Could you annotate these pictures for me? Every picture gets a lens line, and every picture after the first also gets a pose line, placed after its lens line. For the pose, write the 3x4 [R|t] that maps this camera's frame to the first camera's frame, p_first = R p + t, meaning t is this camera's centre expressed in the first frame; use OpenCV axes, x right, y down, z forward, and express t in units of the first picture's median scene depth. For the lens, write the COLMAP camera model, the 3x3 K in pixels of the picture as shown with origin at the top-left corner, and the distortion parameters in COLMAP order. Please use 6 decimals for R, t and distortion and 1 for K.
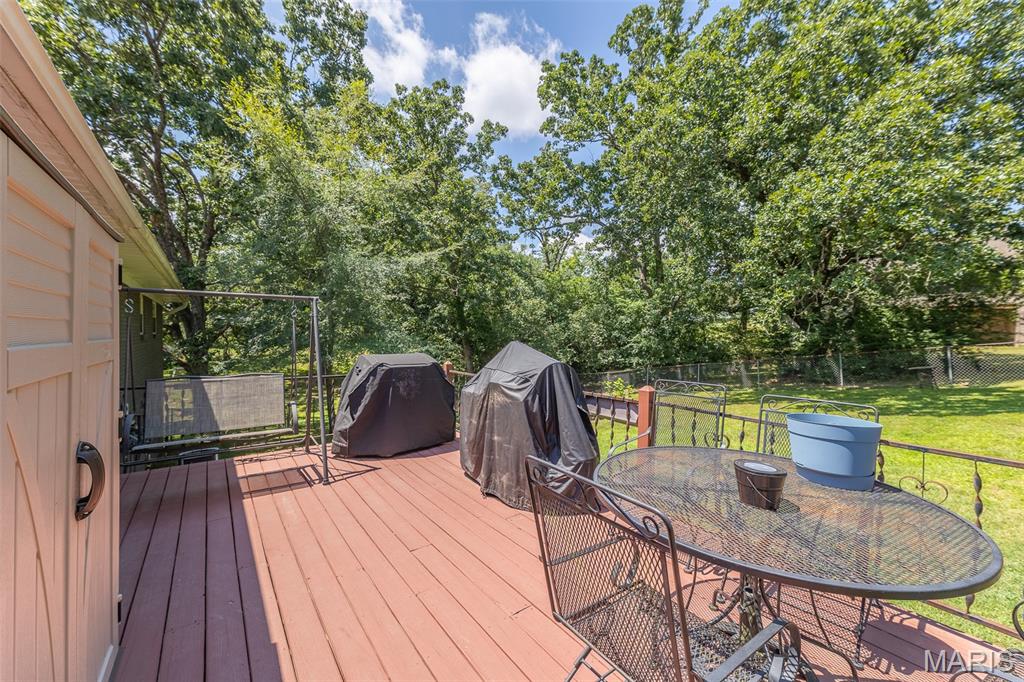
lens RADIAL K [[398.4, 0, 515.7], [0, 398.4, 336.8], [0, 0, 1]] dist [-0.000870, -0.000181]
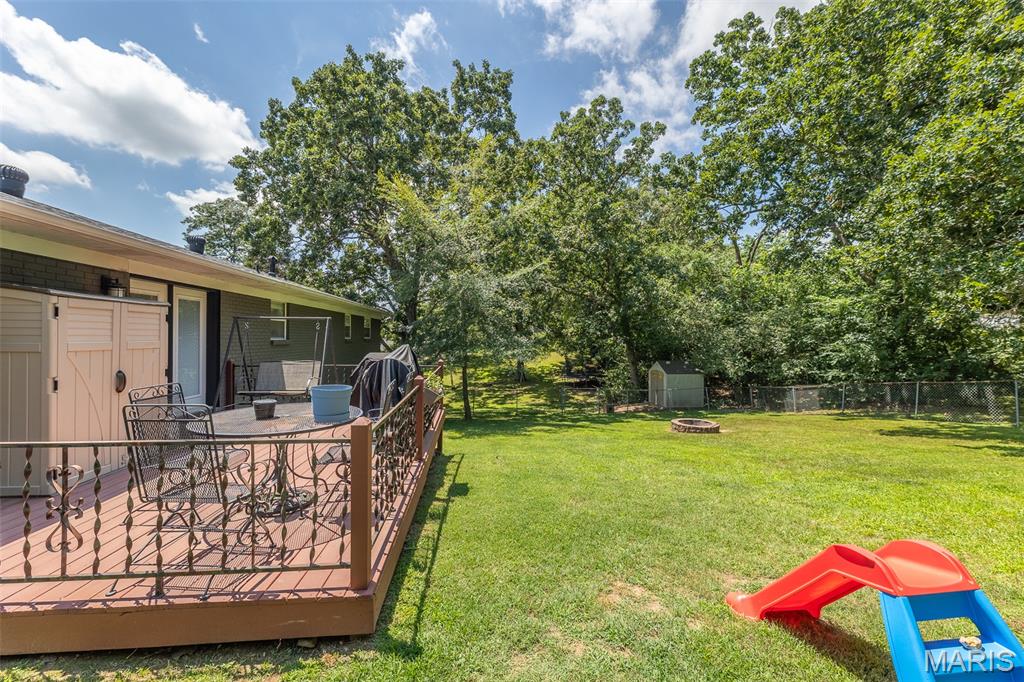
lens RADIAL K [[398.4, 0, 515.7], [0, 398.4, 336.8], [0, 0, 1]] dist [-0.000870, -0.000181]
pose [[0.843756, 0.003325, -0.536717, 0.188903], [-0.009163, 0.999924, -0.008212, -0.001517], [0.536649, 0.011847, 0.843722, 0.002514]]
